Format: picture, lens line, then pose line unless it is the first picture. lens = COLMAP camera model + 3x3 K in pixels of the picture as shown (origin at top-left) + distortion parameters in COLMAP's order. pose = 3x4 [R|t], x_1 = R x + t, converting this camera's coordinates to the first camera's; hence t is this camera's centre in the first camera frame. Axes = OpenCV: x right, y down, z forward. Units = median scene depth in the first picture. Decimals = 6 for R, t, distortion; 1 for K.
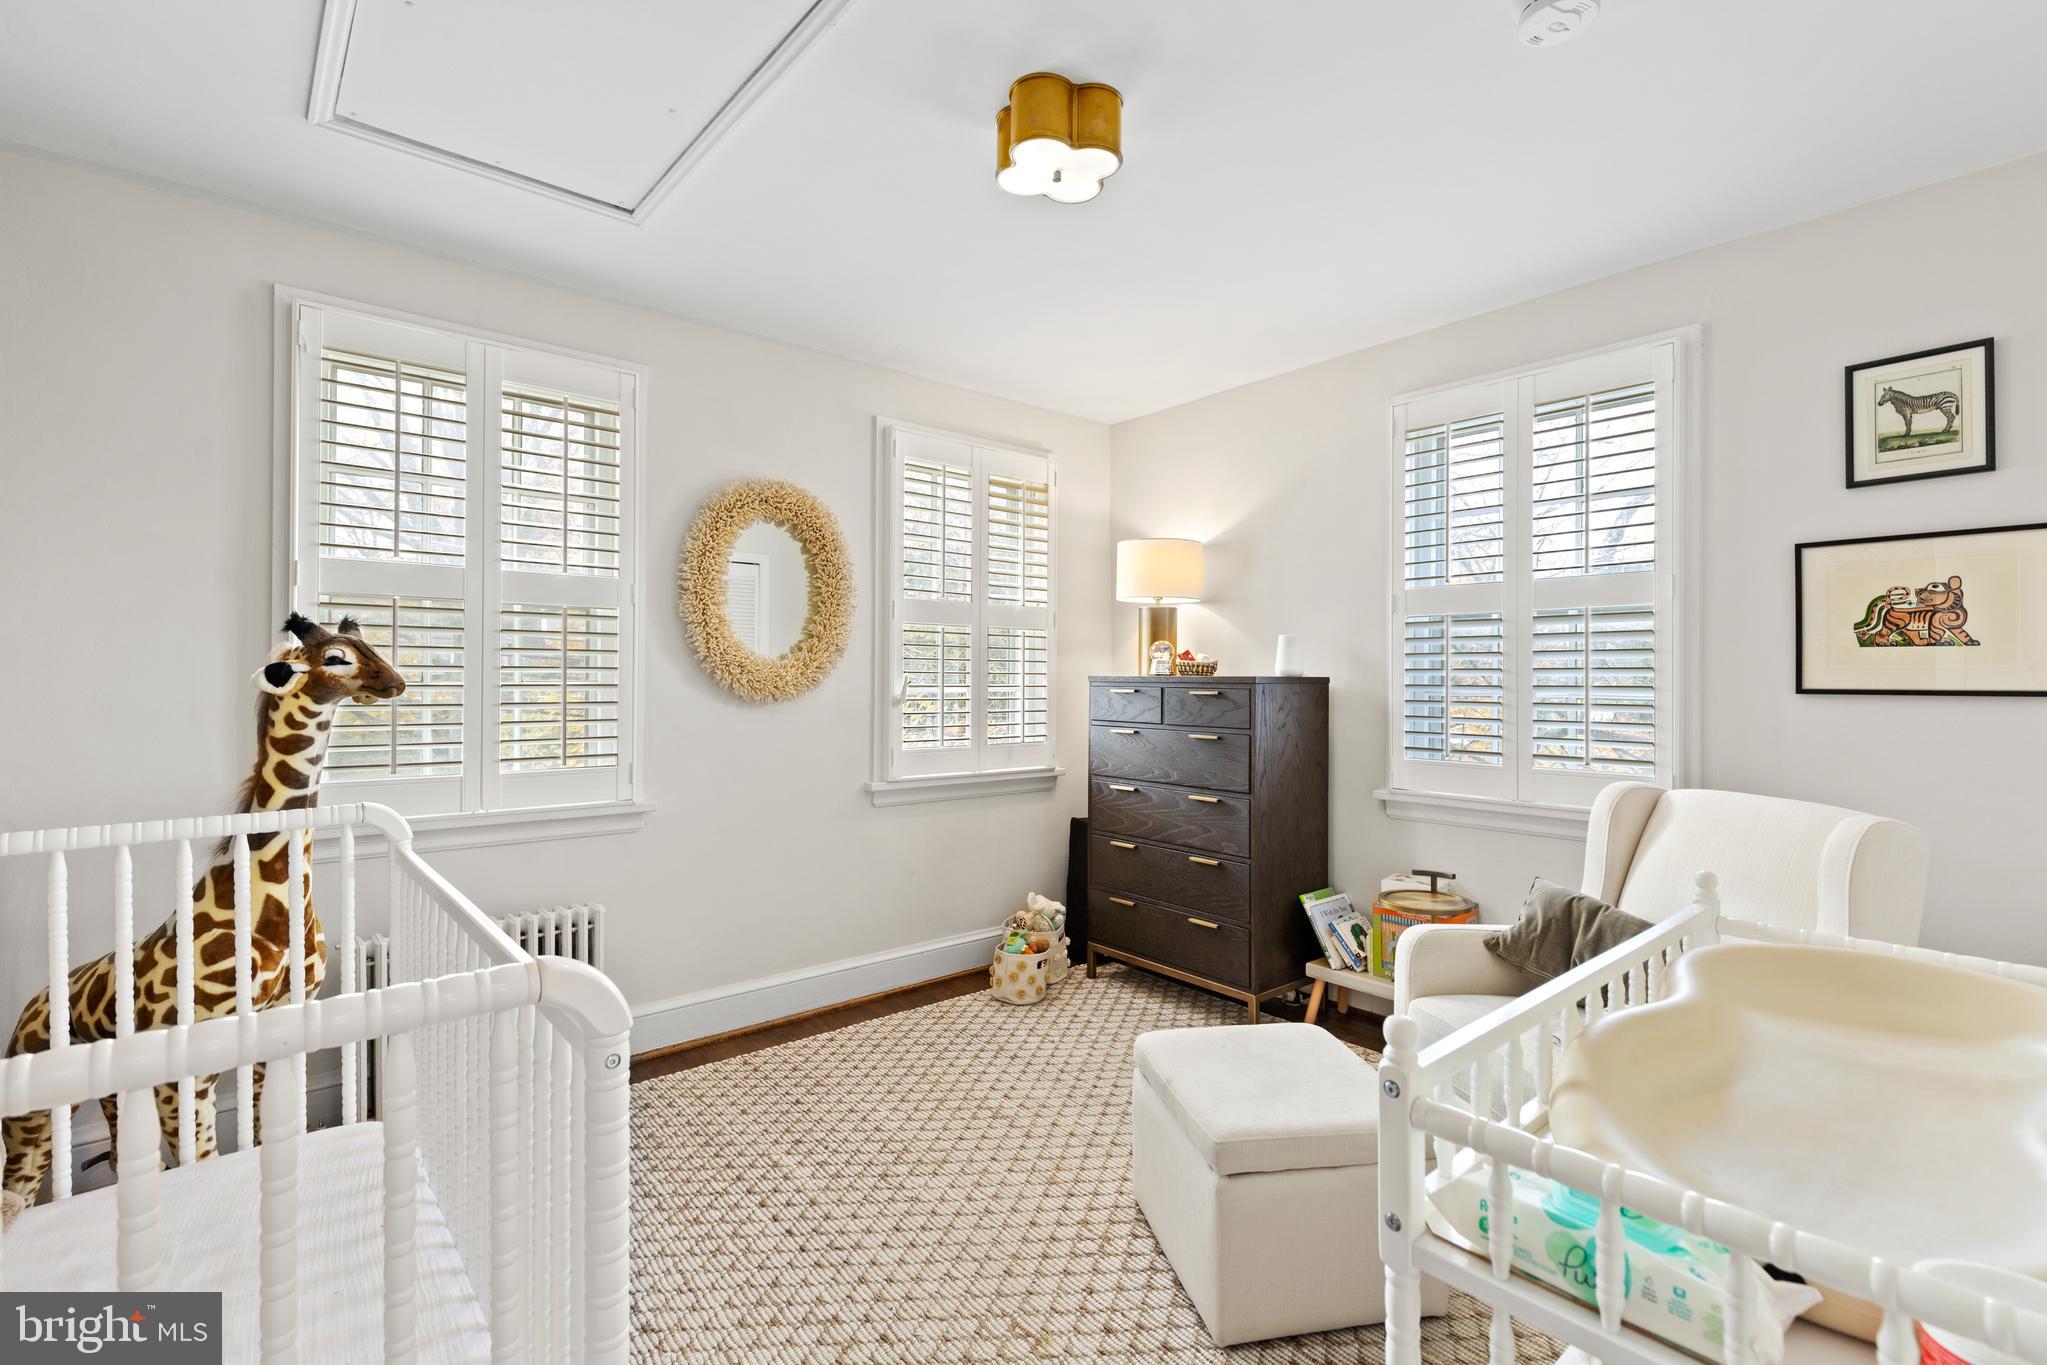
lens RADIAL K [[925.1, 0, 1029.2], [0, 925.1, 676.8], [0, 0, 1]] dist [0.007270, -0.000238]
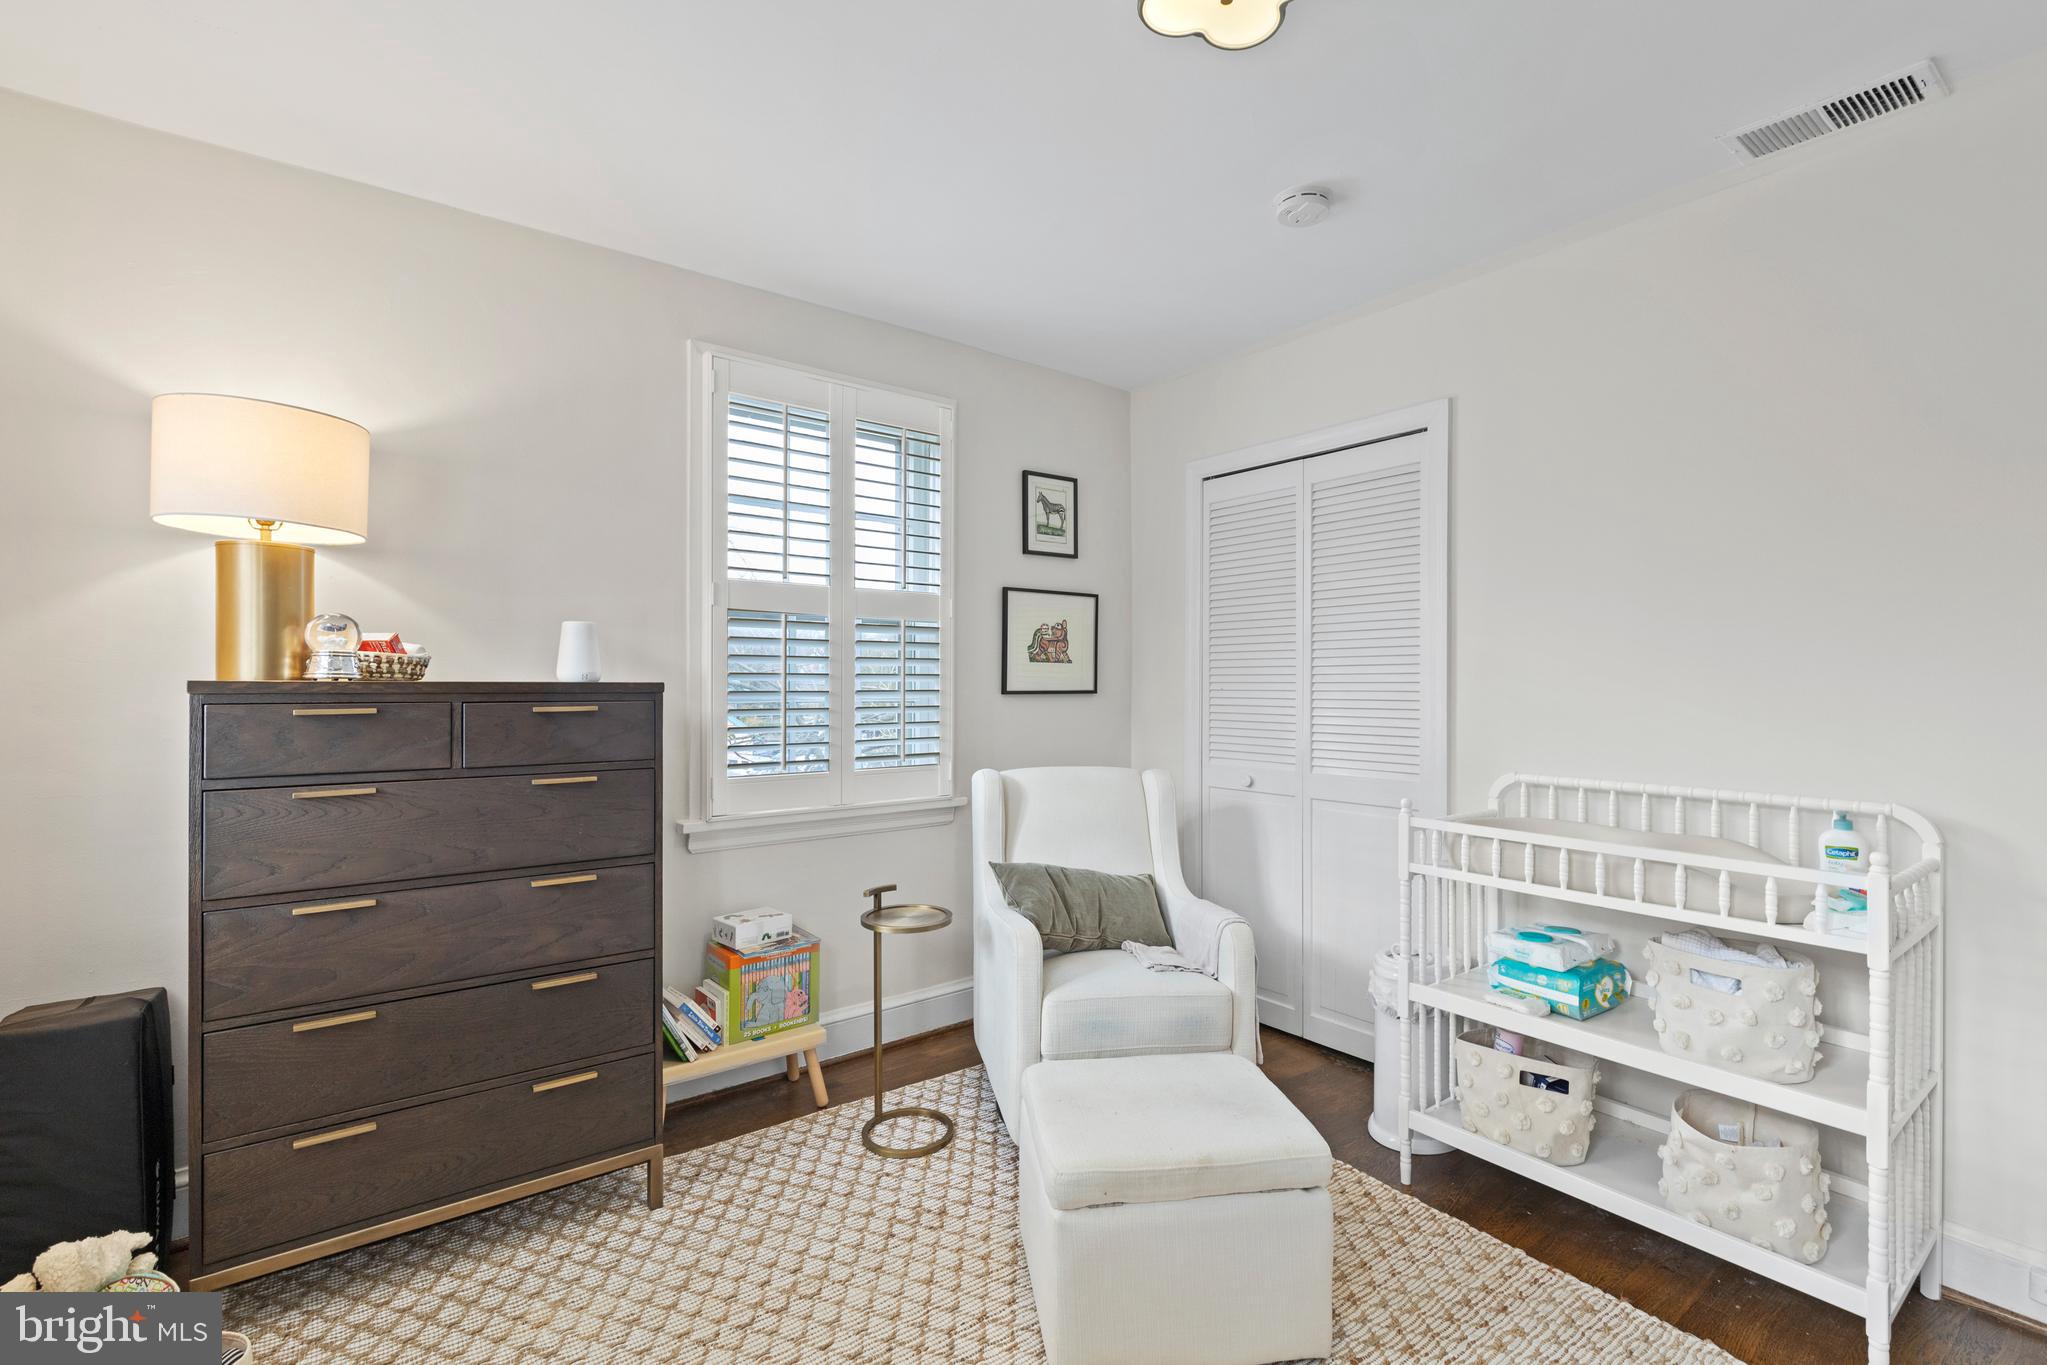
lens RADIAL K [[925.1, 0, 1030.5], [0, 925.1, 687.6], [0, 0, 1]] dist [0.007270, -0.000238]
pose [[0.046713, -0.009734, 0.998861, -0.525732], [-0.003042, 0.999946, 0.009887, -0.005384], [-0.998904, -0.003500, 0.046680, 0.838779]]
